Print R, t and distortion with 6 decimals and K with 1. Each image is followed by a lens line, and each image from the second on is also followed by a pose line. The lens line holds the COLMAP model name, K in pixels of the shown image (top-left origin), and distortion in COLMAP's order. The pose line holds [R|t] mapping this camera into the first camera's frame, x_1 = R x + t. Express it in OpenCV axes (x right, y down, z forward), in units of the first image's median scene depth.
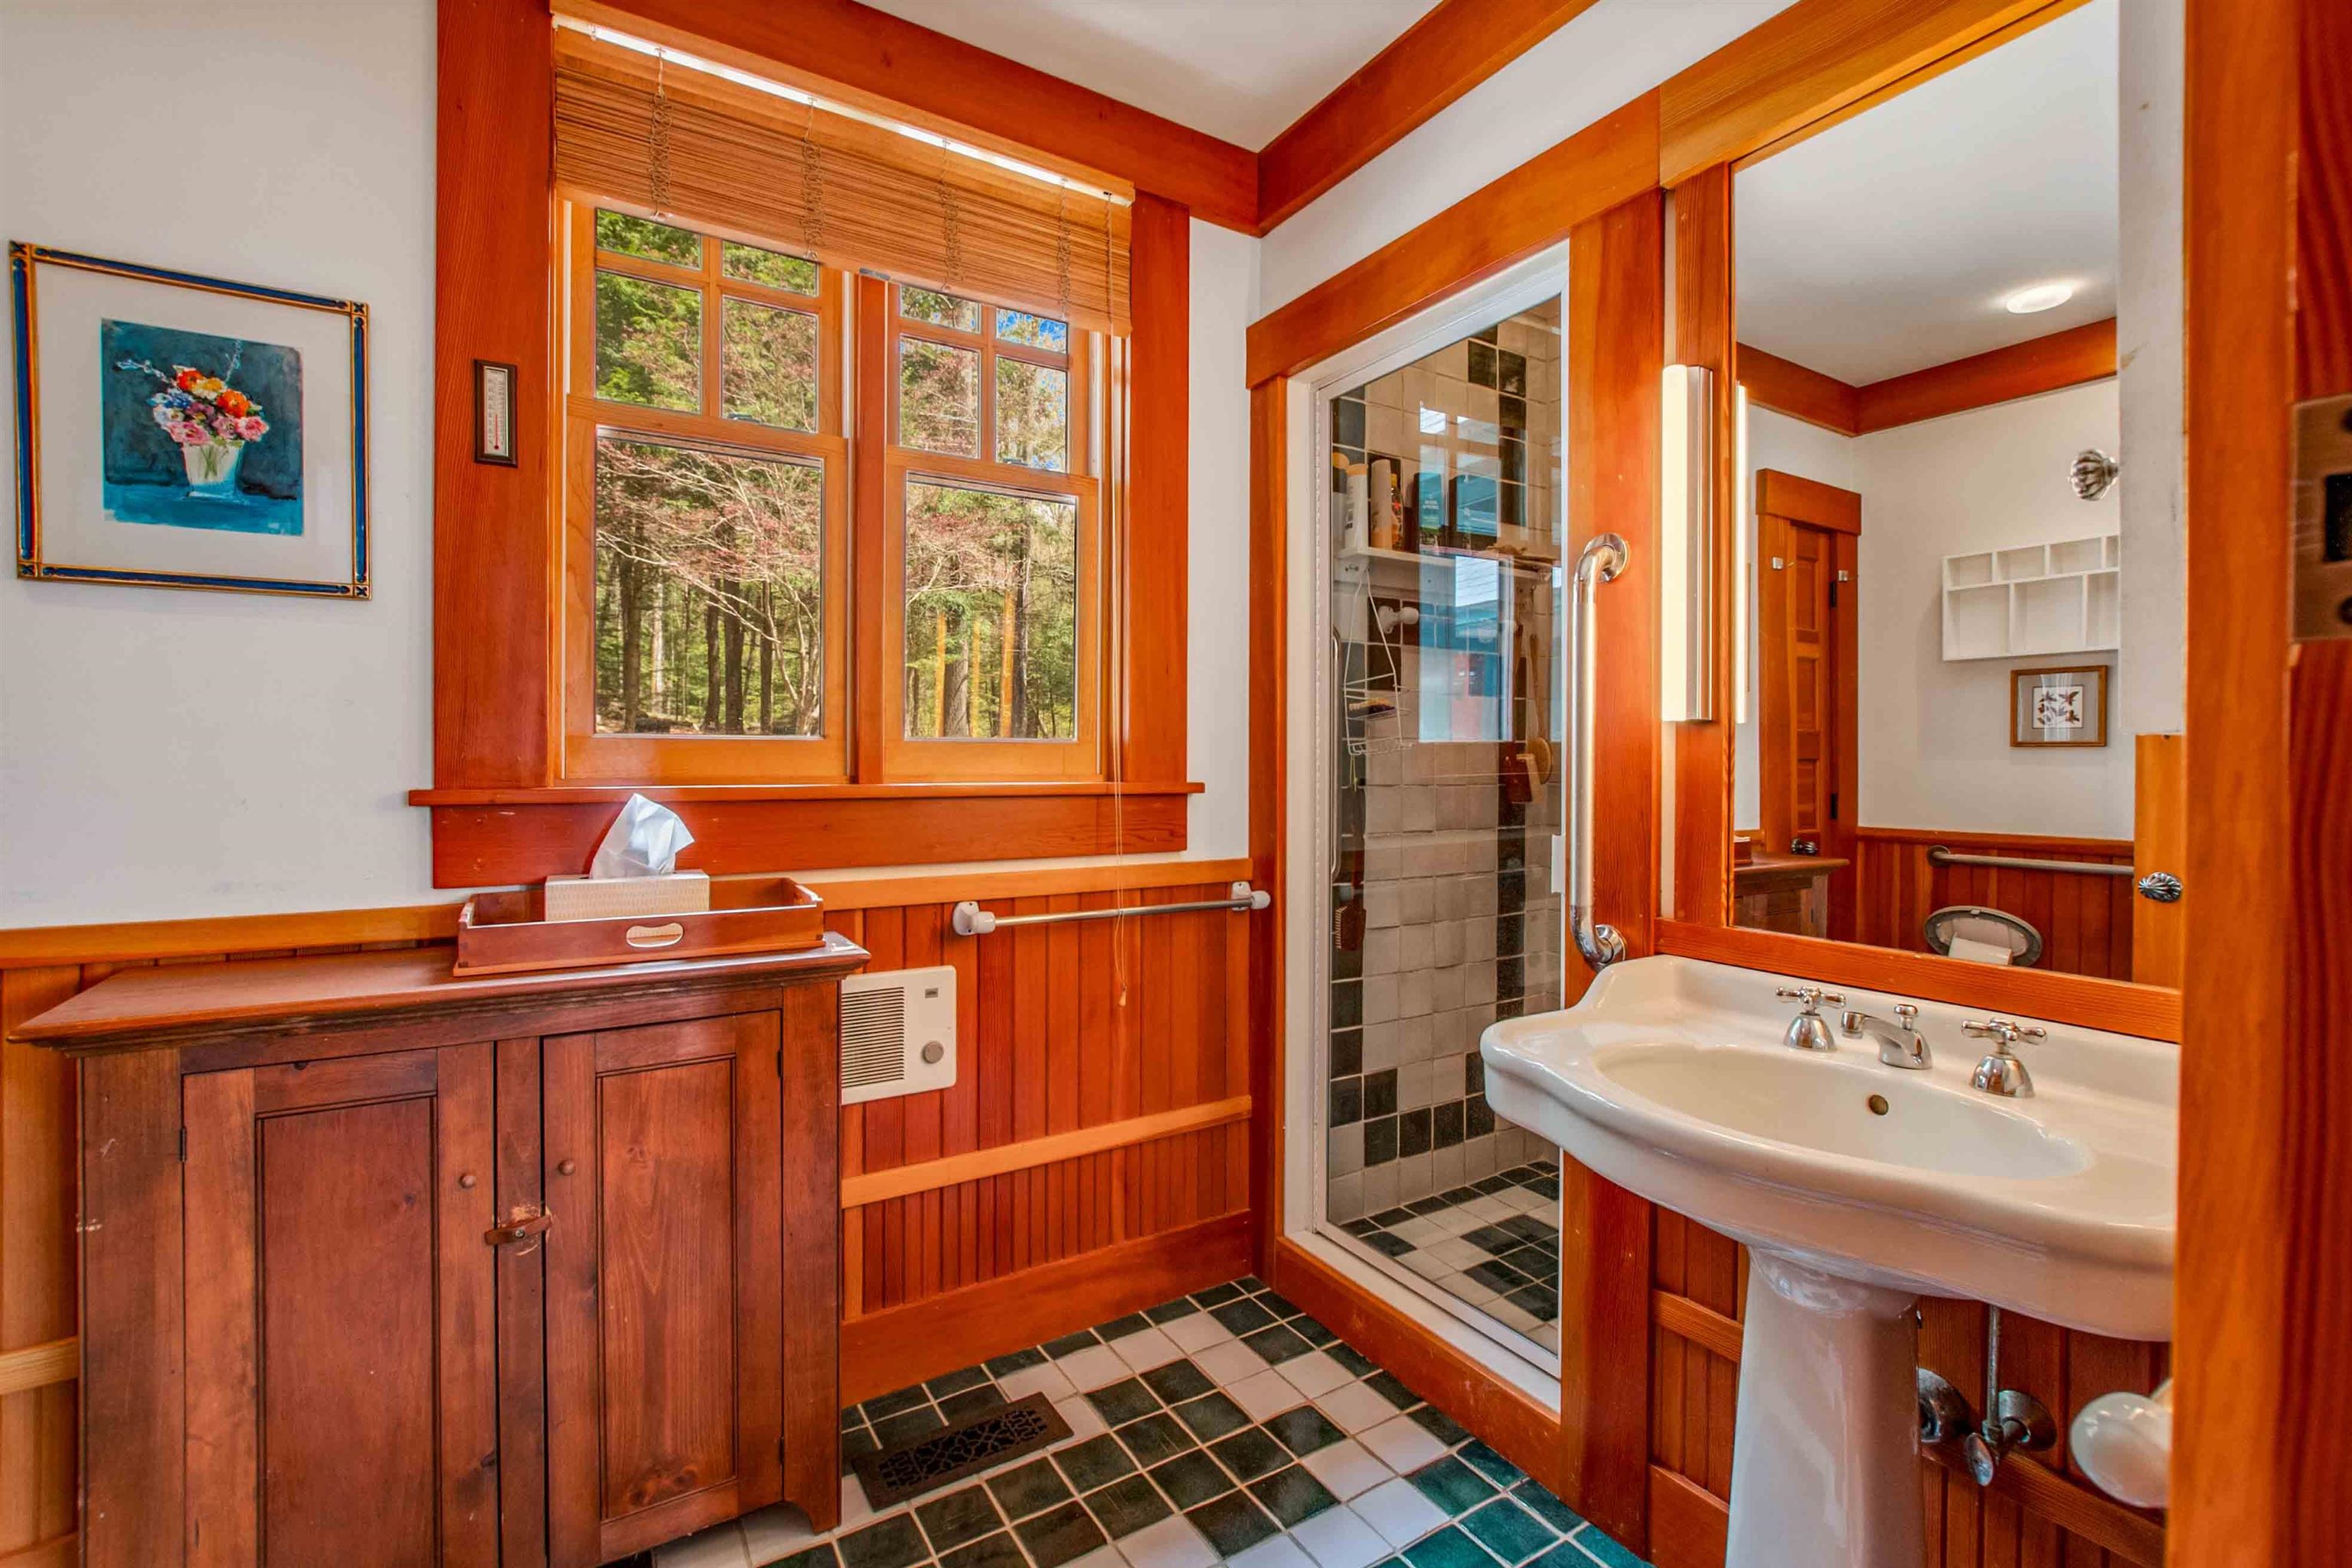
lens RADIAL K [[1055.3, 0, 1165.6], [0, 1055.3, 762.6], [0, 0, 1]] dist [-0.008942, 0.003521]
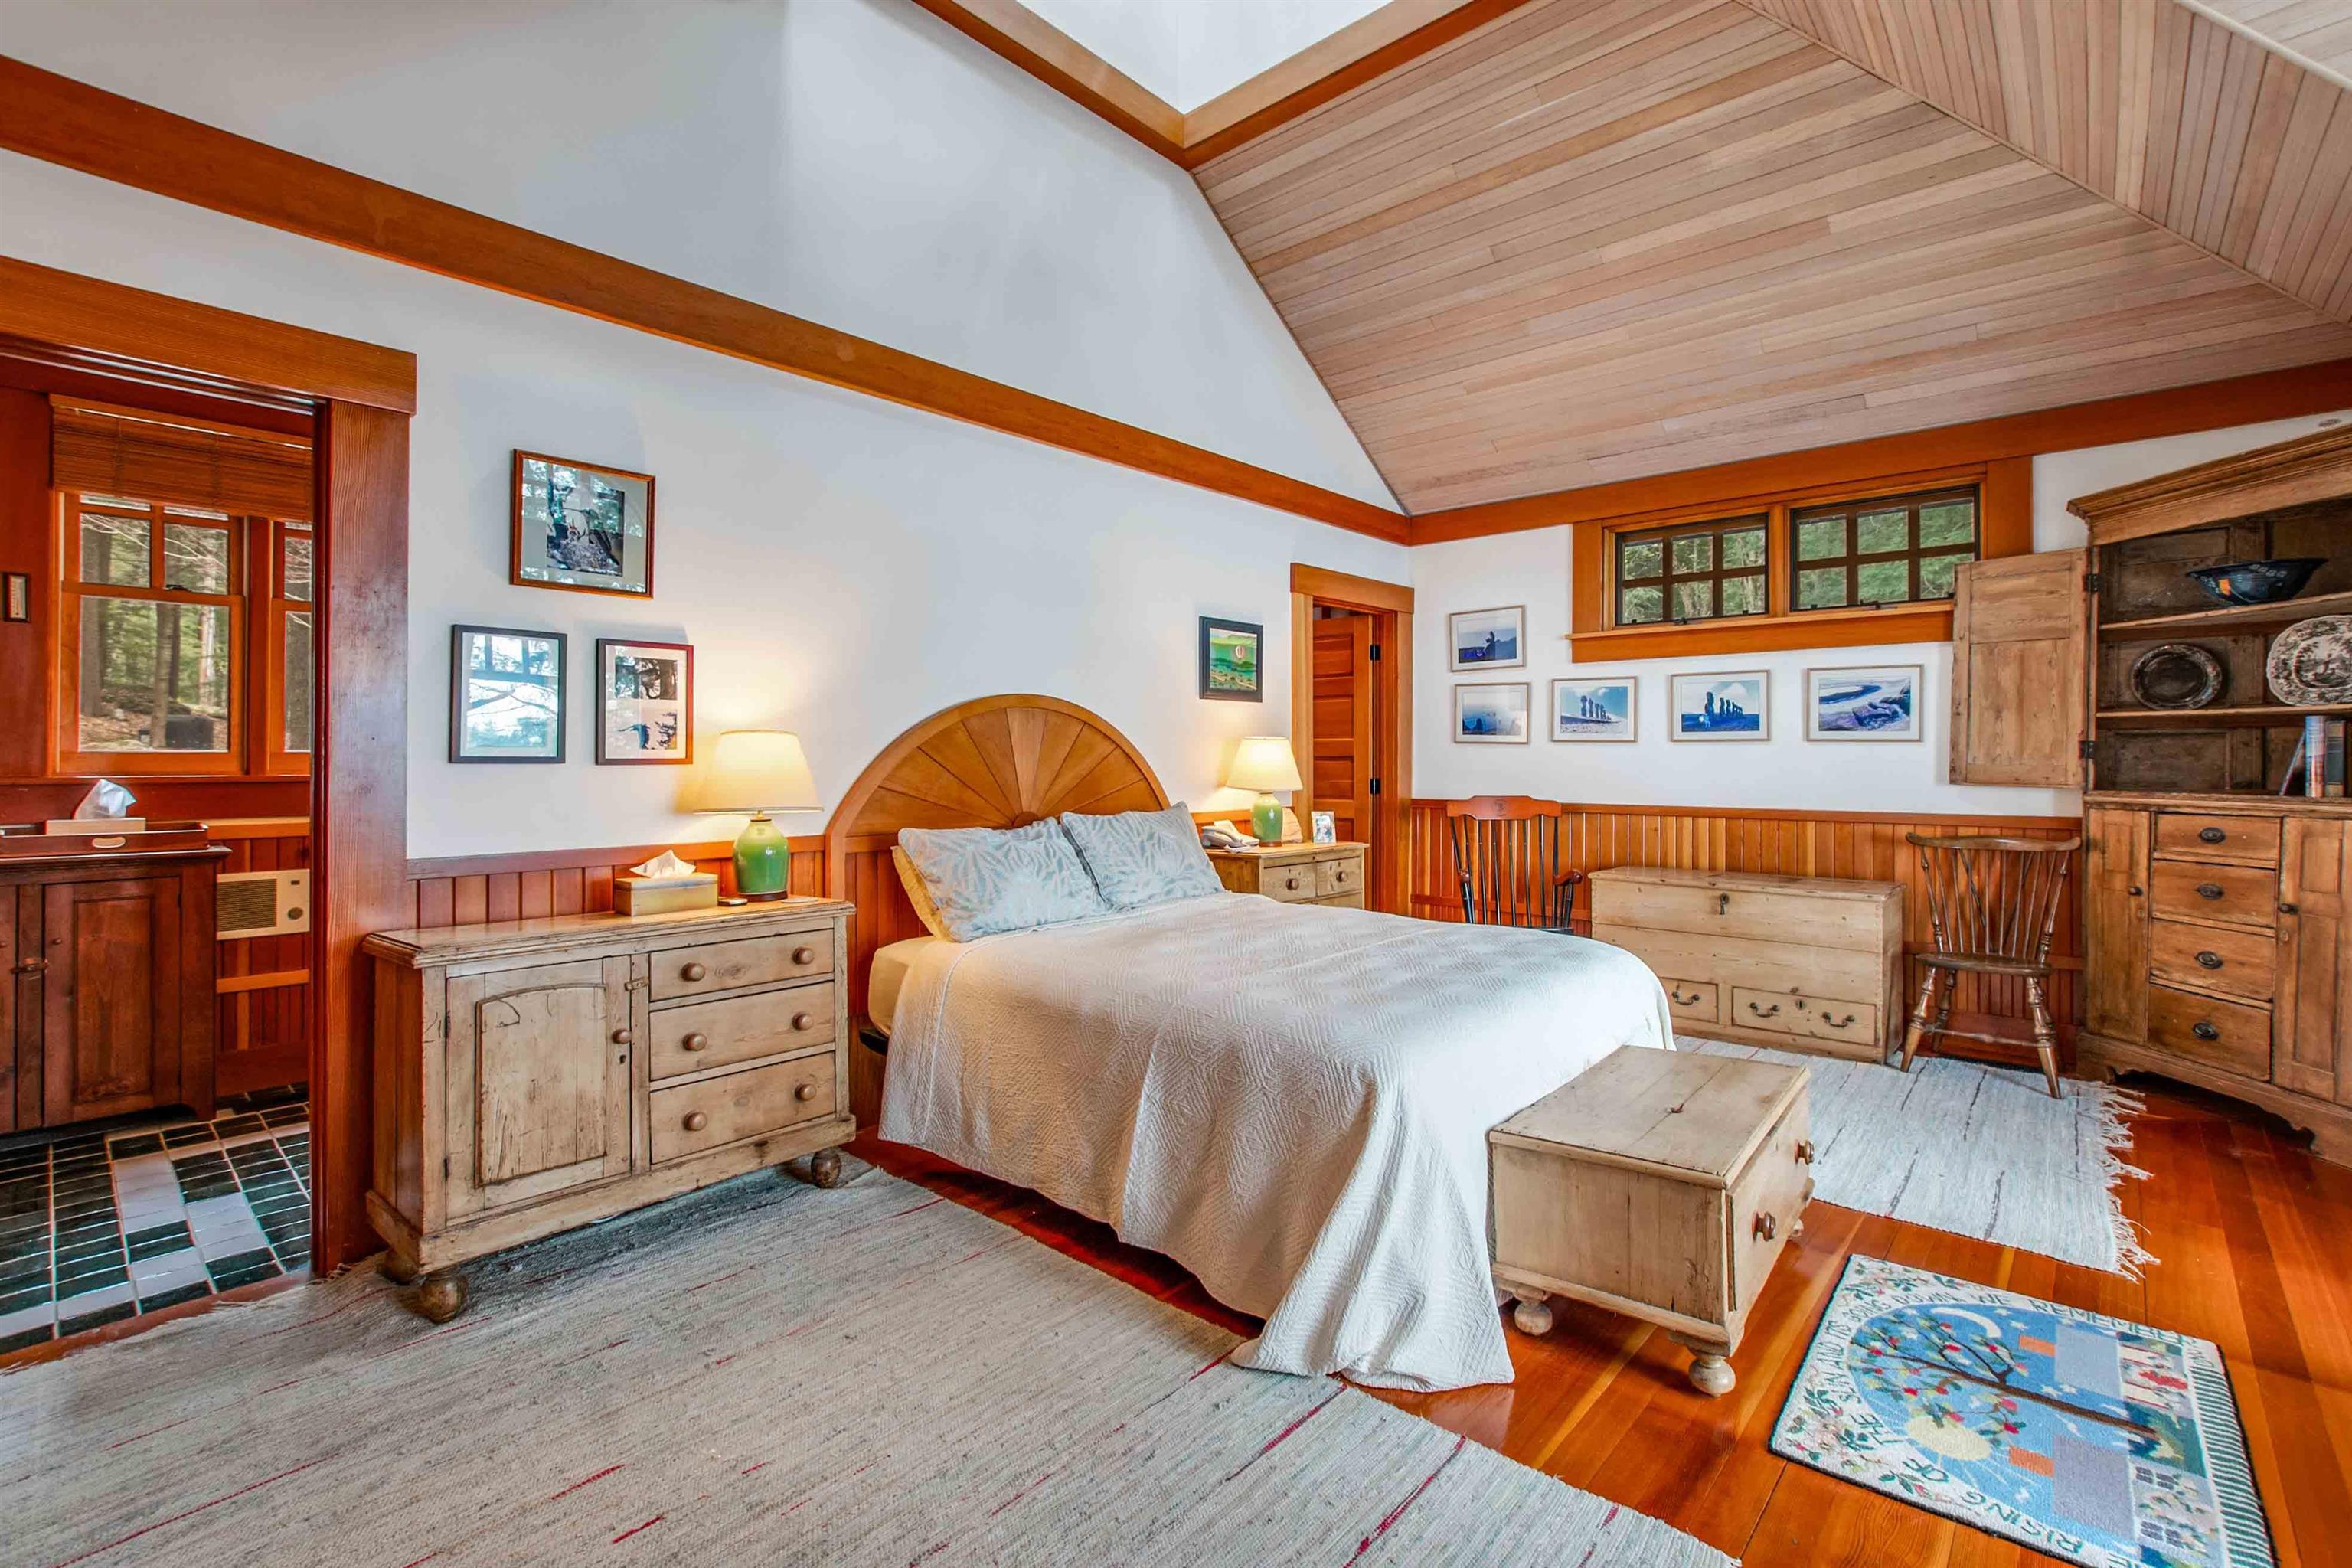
lens RADIAL K [[1055.3, 0, 1174.9], [0, 1055.3, 754.9], [0, 0, 1]] dist [-0.008942, 0.003521]
pose [[0.957127, 0.002235, 0.289658, 0.999468], [0.000675, 0.999950, -0.009943, 0.003821], [-0.289666, 0.009712, 0.957078, -1.725389]]
